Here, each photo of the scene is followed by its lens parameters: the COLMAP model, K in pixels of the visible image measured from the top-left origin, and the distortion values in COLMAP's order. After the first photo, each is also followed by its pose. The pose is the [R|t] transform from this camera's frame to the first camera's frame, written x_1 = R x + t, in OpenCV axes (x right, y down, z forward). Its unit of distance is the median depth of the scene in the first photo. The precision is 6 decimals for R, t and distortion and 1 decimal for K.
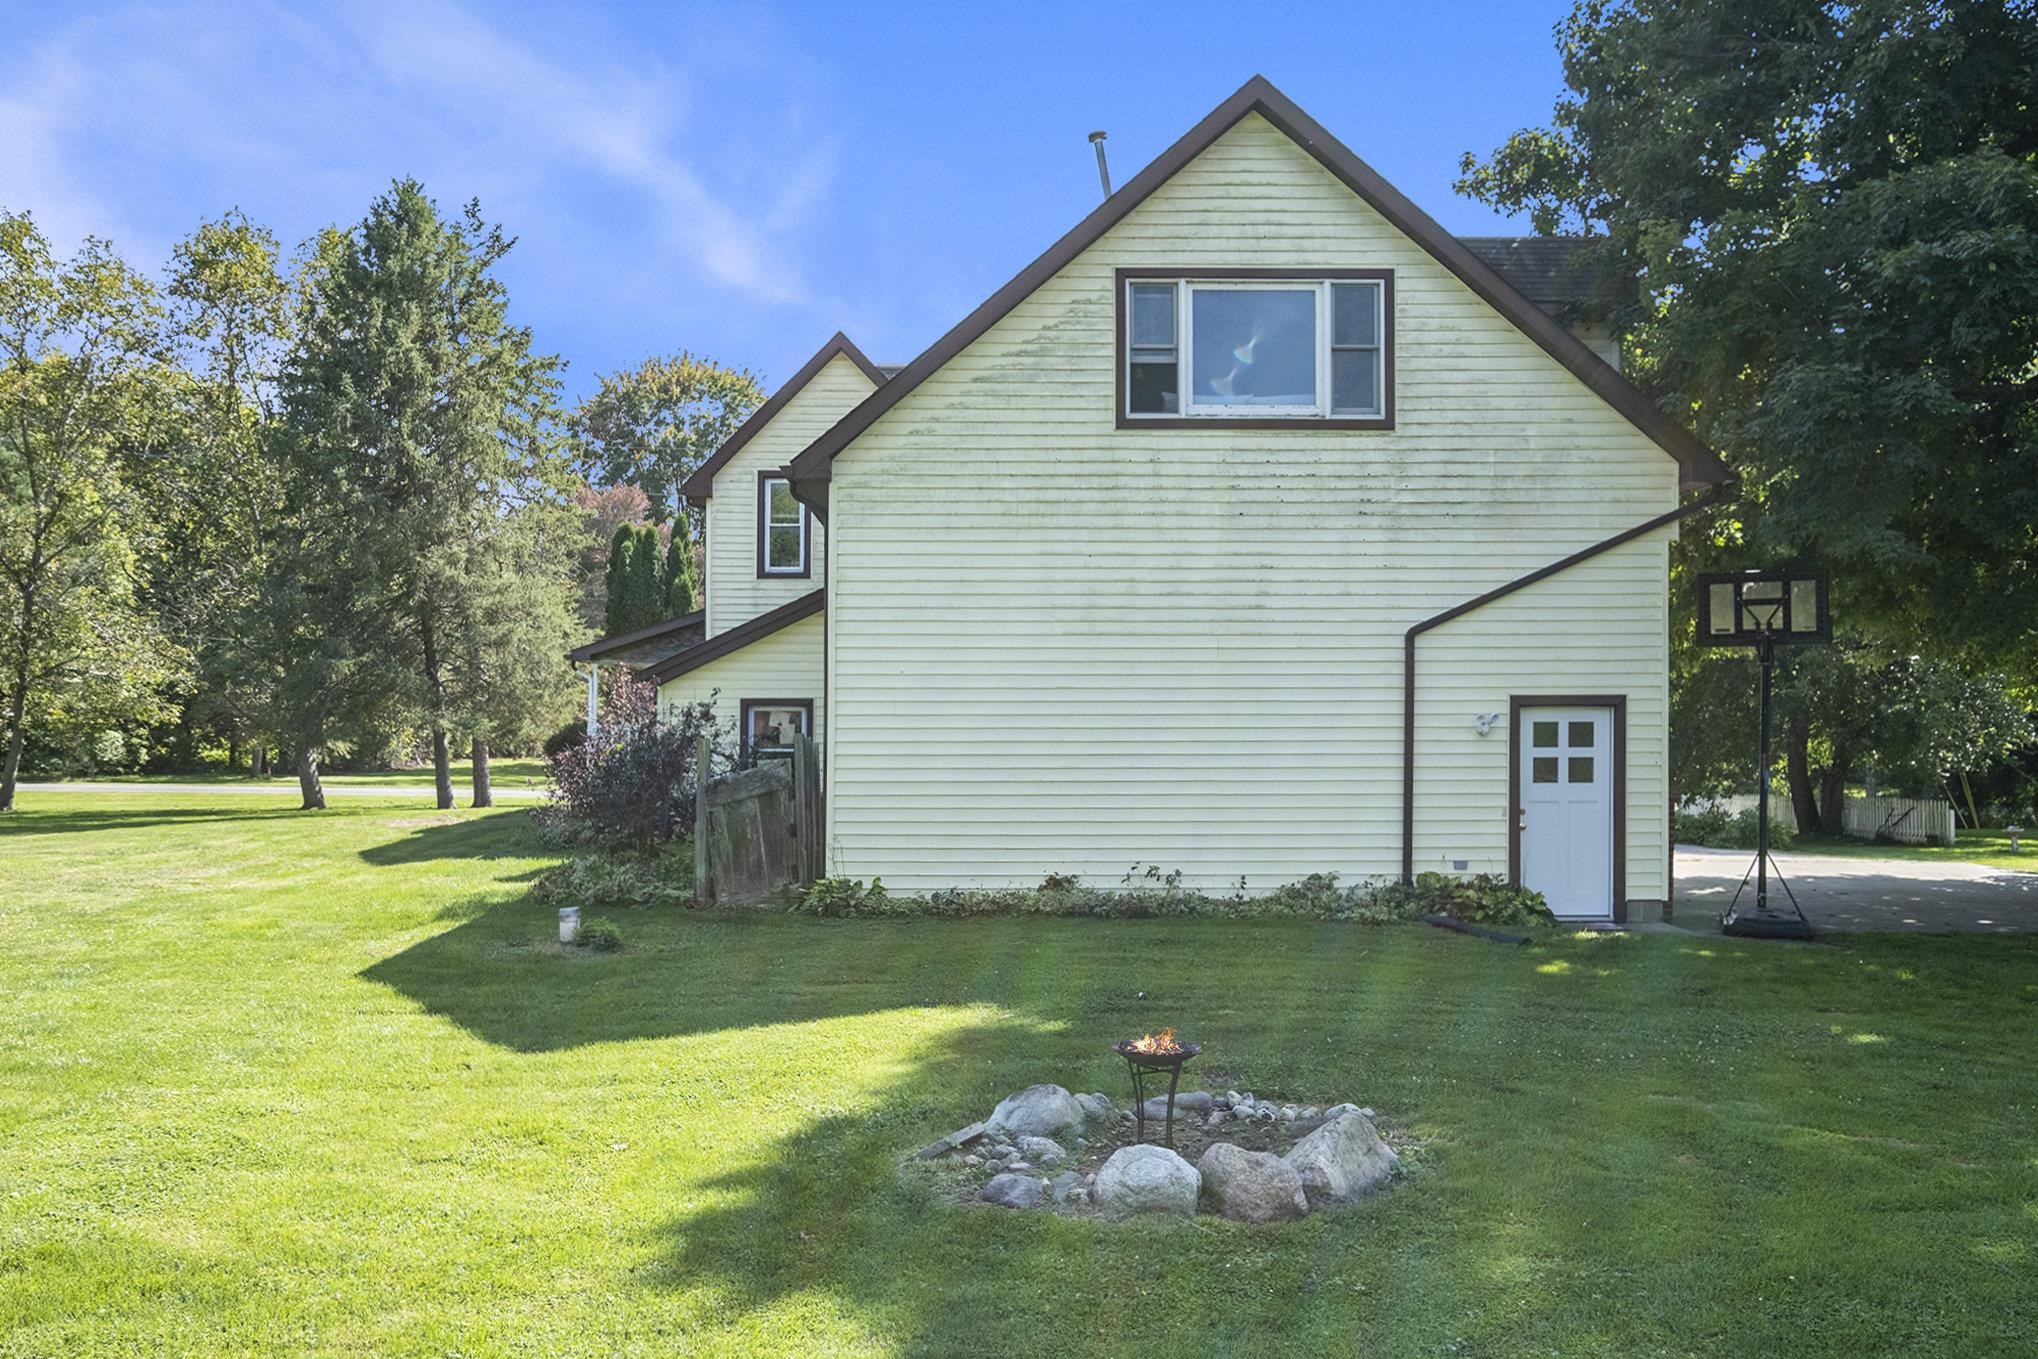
lens RADIAL K [[1665.3, 0, 1012.2], [0, 1665.3, 687.0], [0, 0, 1]] dist [0.014036, 0.008668]
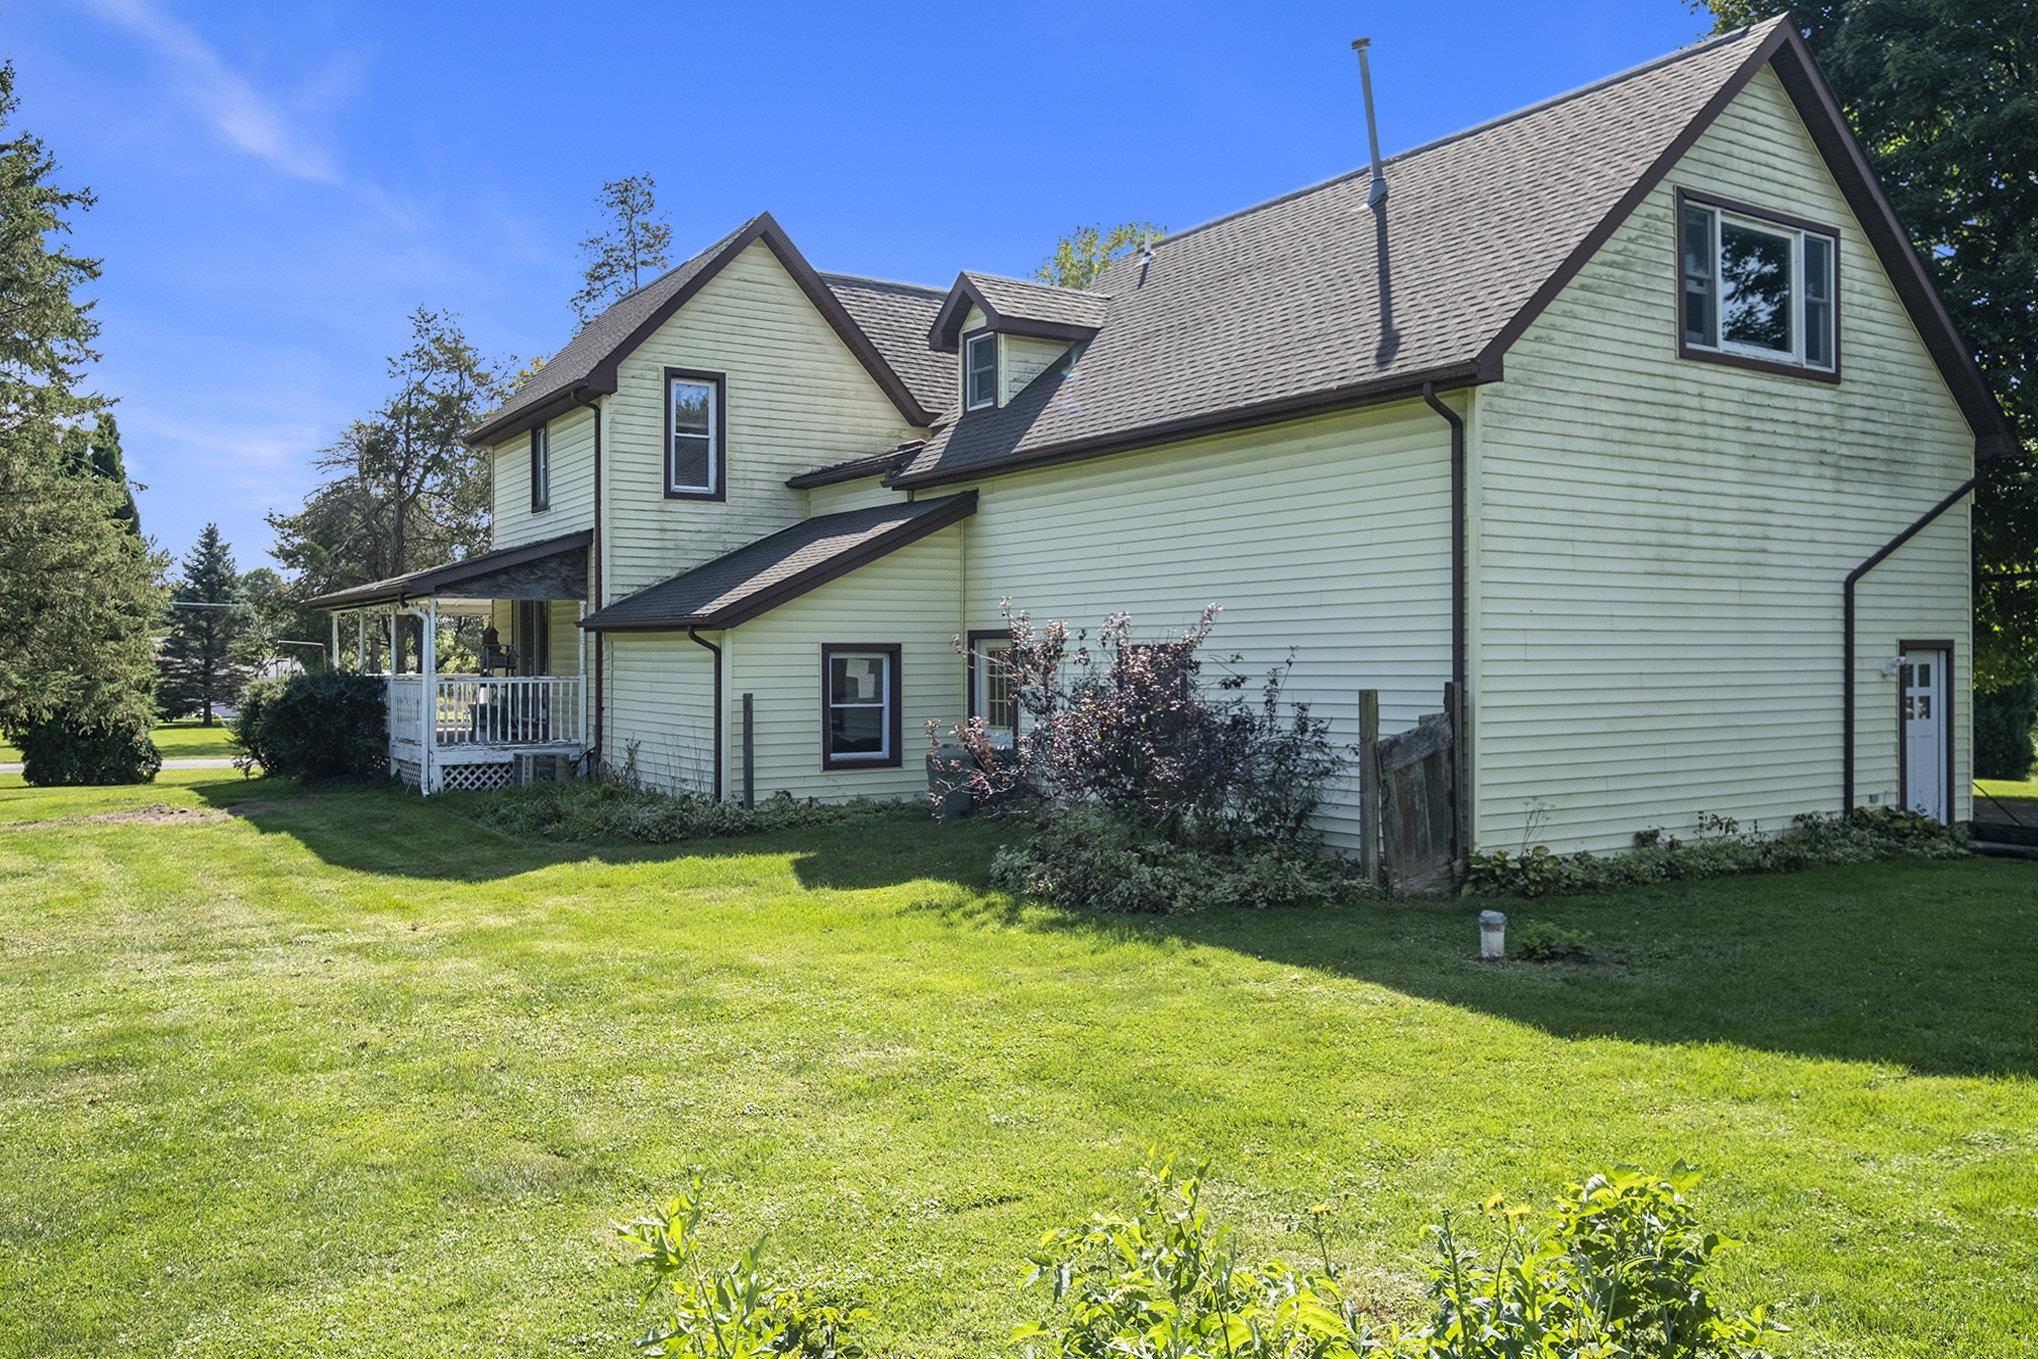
lens RADIAL K [[1545.3, 0, 1019.2], [0, 1545.3, 676.0], [0, 0, 1]] dist [0.006238, 0.005219]
pose [[0.846005, -0.010002, 0.533082, -0.722587], [-0.003590, 0.999694, 0.024455, 0.006000], [-0.533164, -0.022603, 0.845710, 0.449566]]
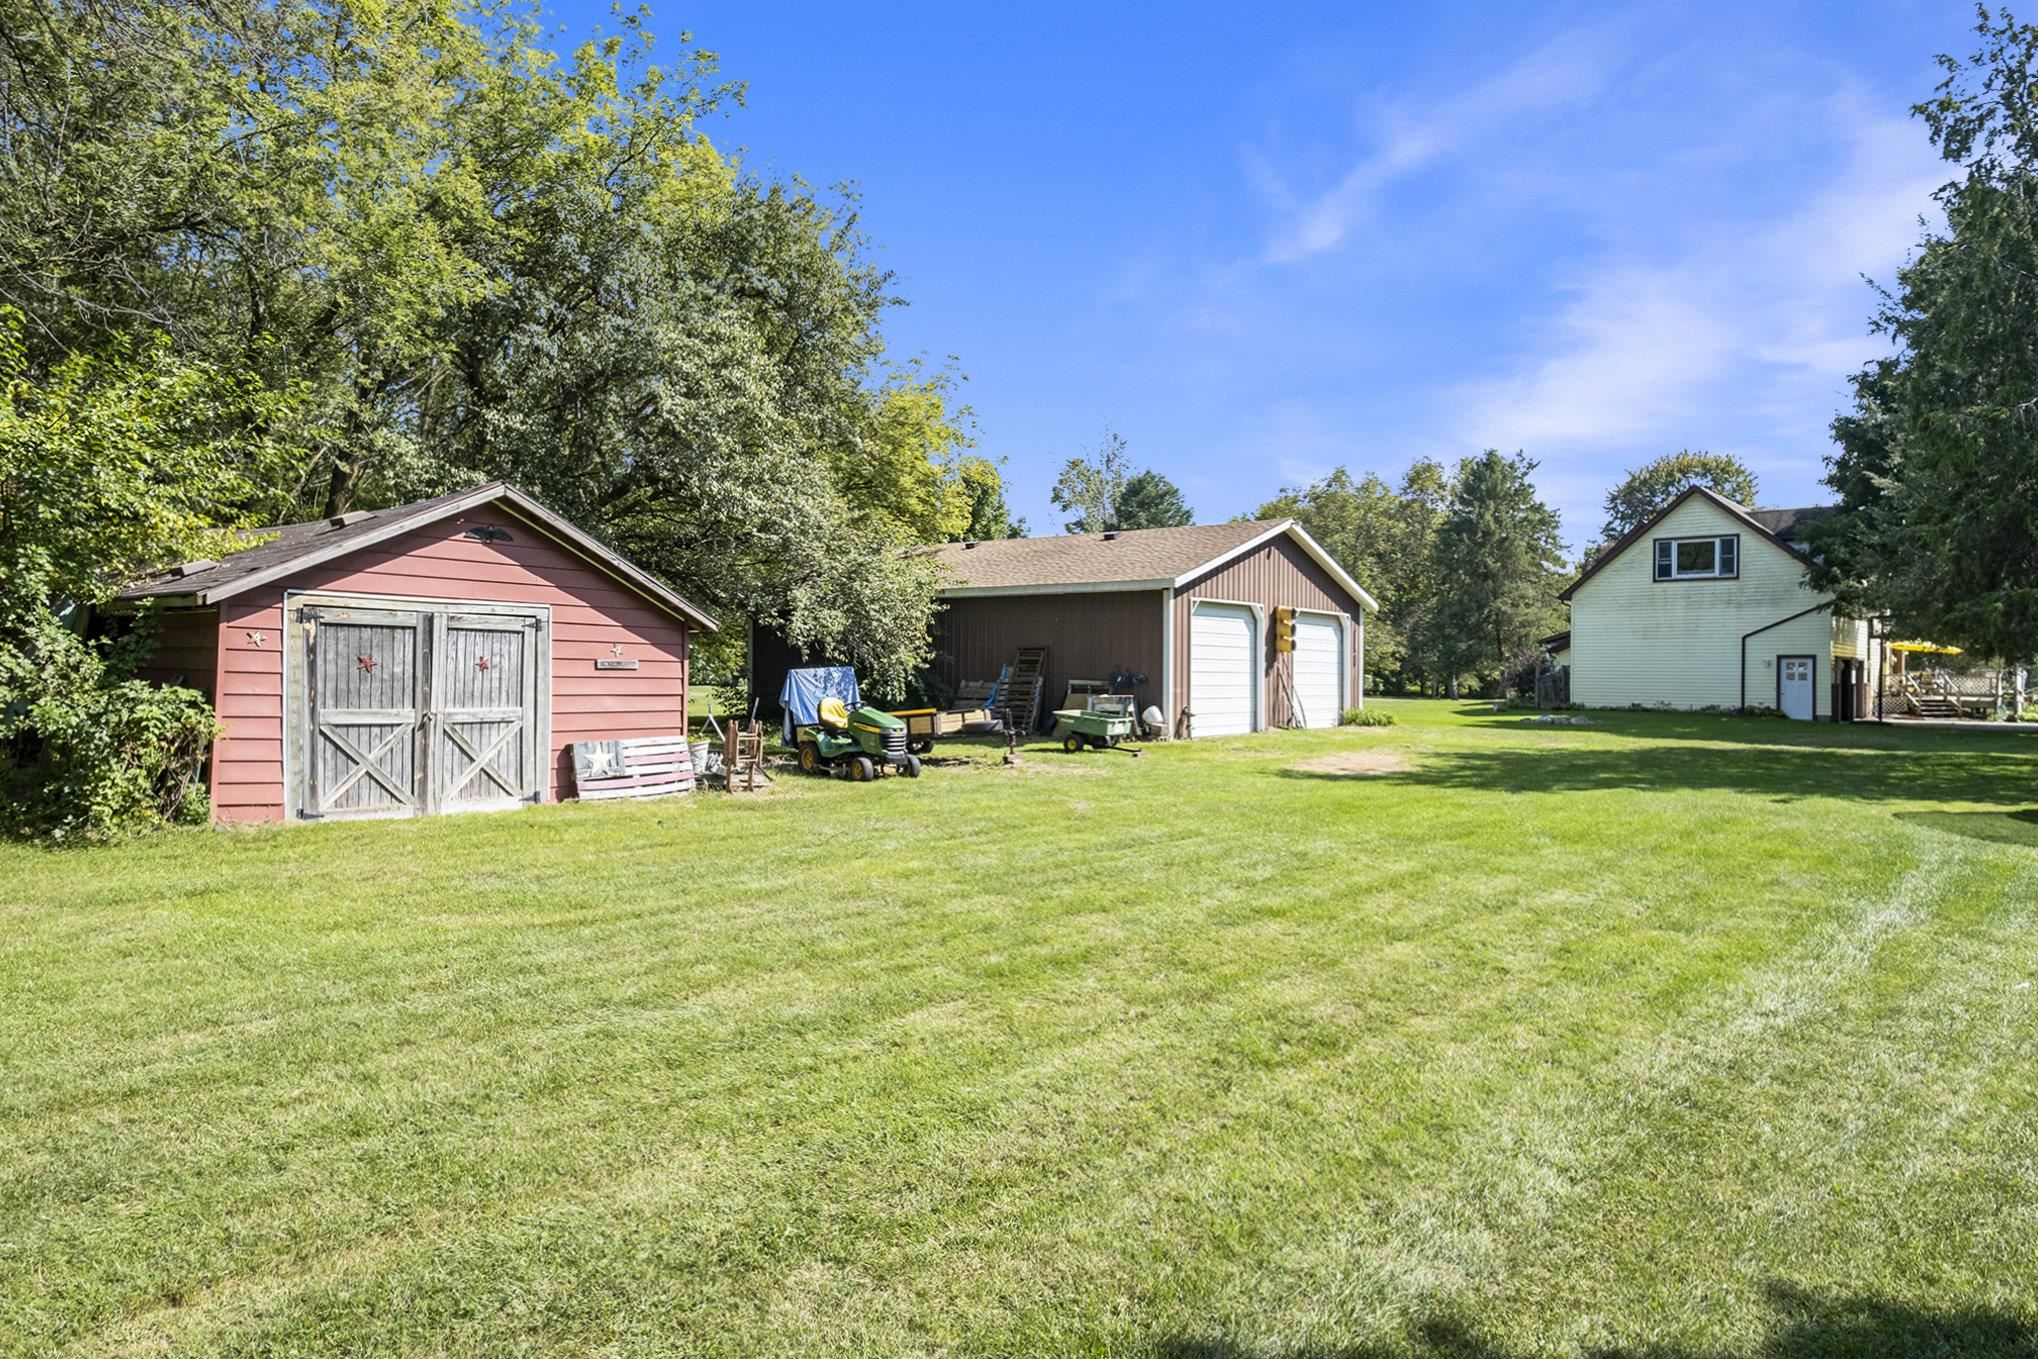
lens RADIAL K [[1226.6, 0, 1011.9], [0, 1226.6, 671.2], [0, 0, 1]] dist [0.008915, 0.000553]
pose [[0.726564, 0.008344, -0.687048, 0.899036], [0.000826, 0.999915, 0.013018, 0.004330], [0.687099, -0.010026, 0.726495, -1.944917]]
